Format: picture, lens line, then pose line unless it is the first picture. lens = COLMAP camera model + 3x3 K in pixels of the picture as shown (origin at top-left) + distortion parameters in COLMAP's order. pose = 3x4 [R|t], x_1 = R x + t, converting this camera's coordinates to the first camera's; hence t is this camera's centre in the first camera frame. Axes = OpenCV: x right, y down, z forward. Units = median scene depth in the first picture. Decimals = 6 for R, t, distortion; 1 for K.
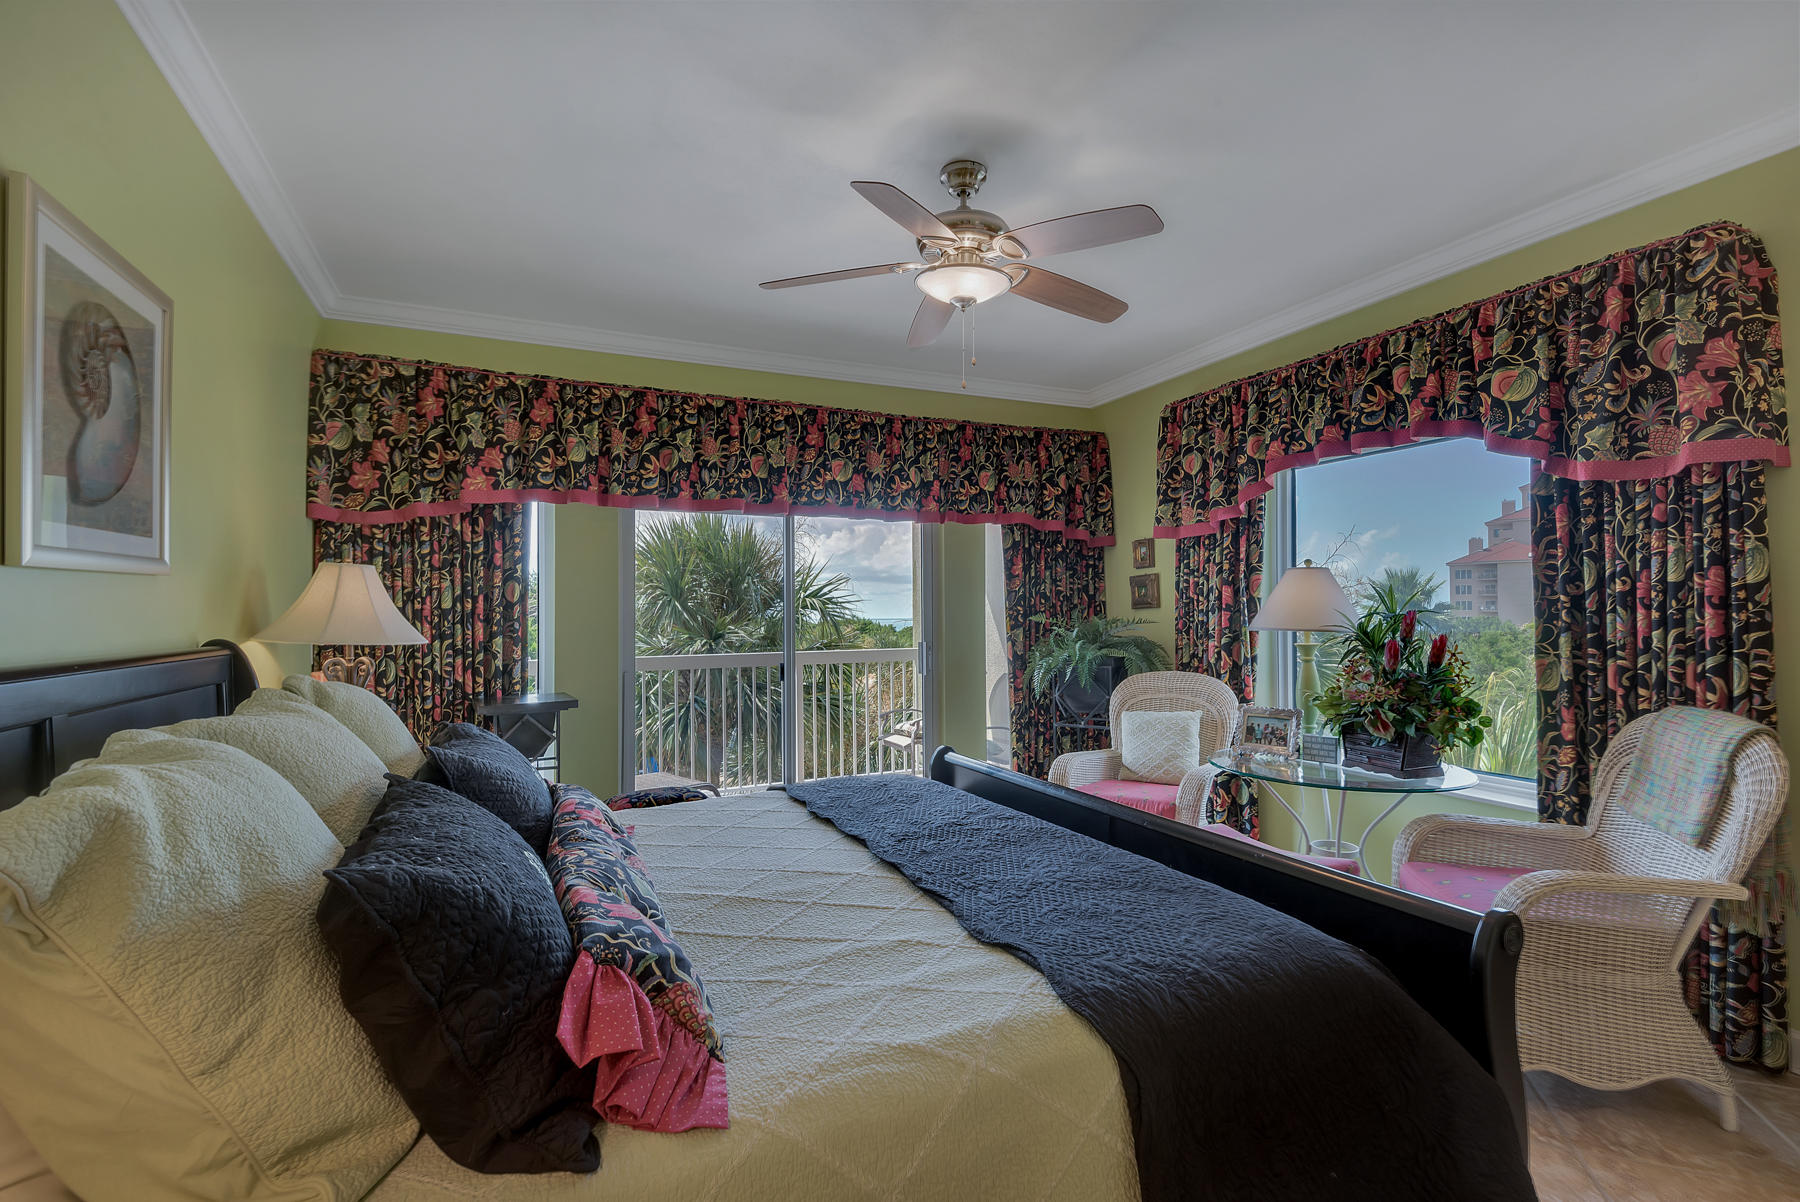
lens RADIAL K [[819.3, 0, 906.5], [0, 819.3, 588.9], [0, 0, 1]] dist [0.006860, -0.005577]
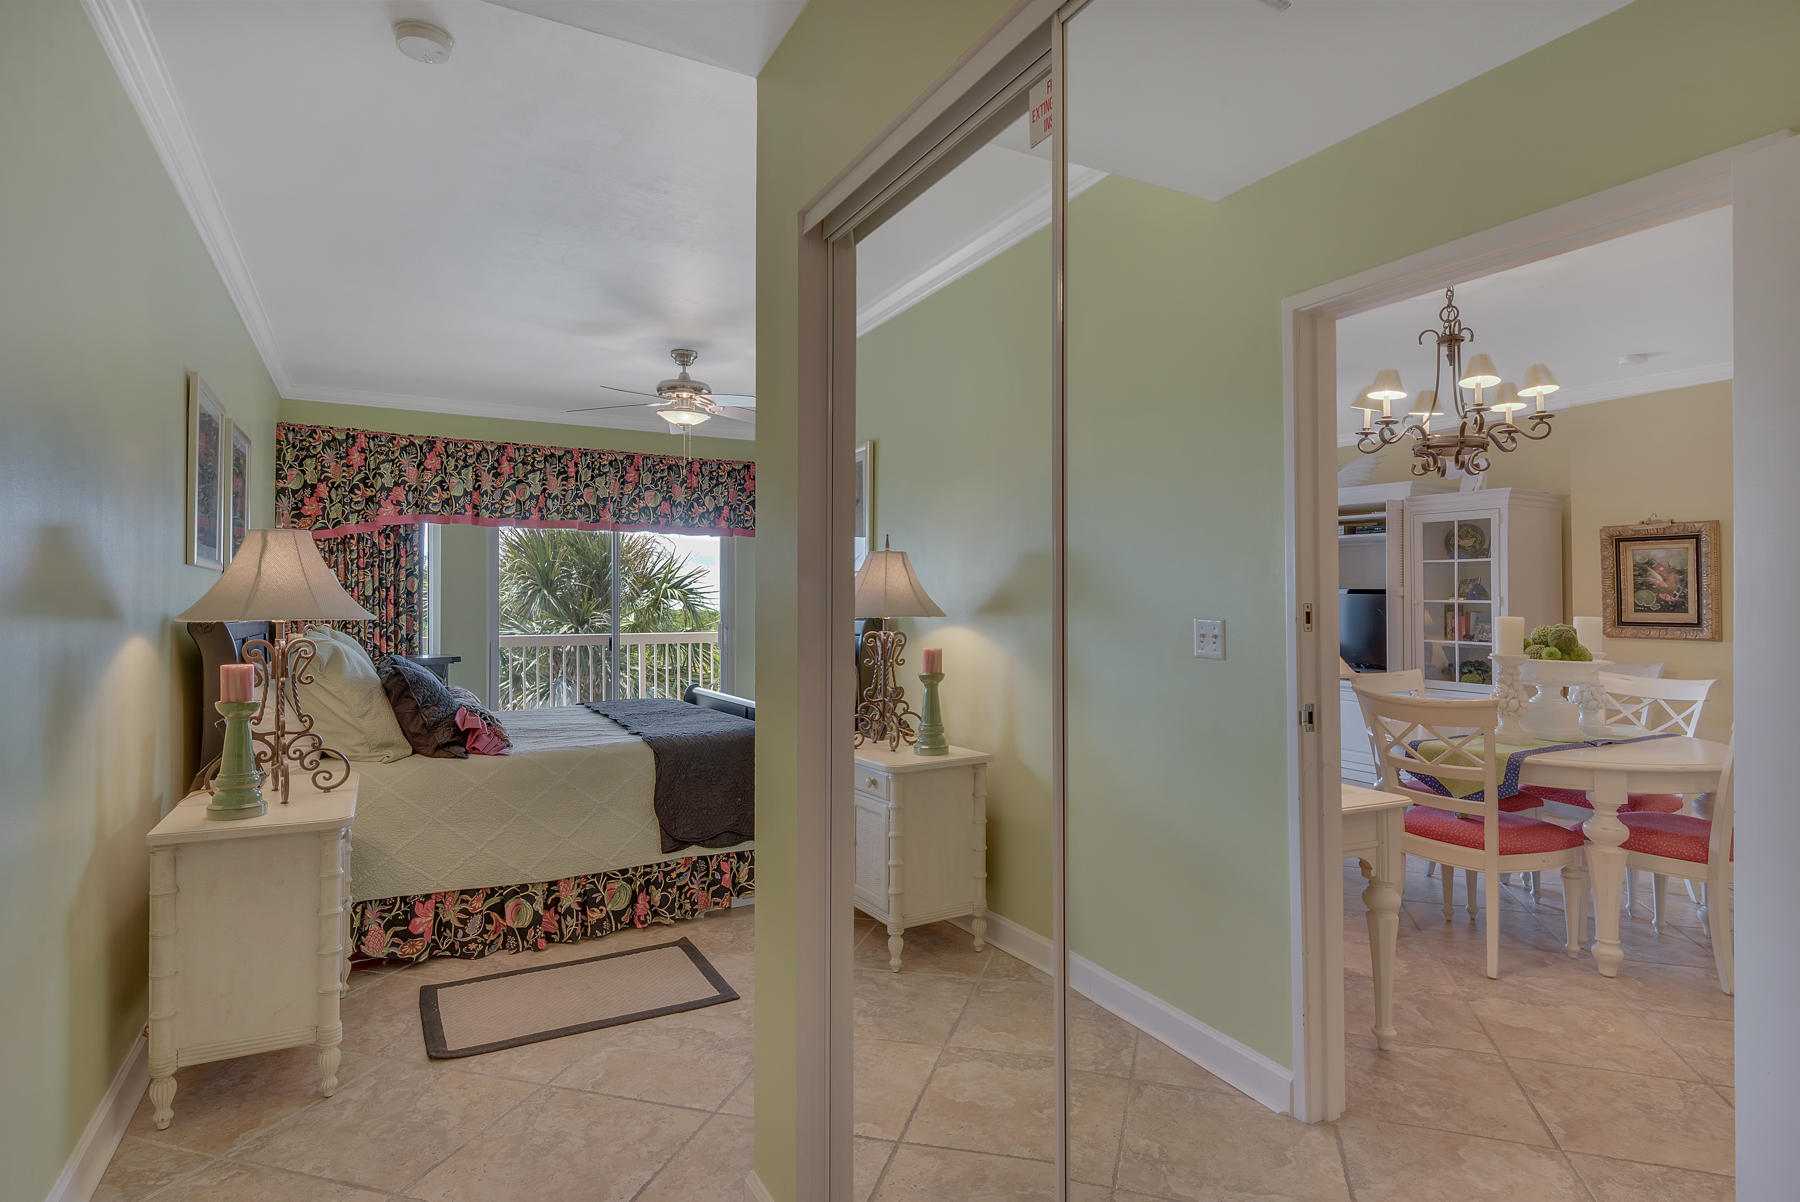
lens RADIAL K [[942.1, 0, 914.5], [0, 942.1, 614.3], [0, 0, 1]] dist [-0.001673, -0.001667]
pose [[0.997334, 0.008846, 0.072428, 0.293093], [-0.011669, 0.999185, 0.038646, -0.018189], [-0.072027, -0.039388, 0.996625, -0.743971]]
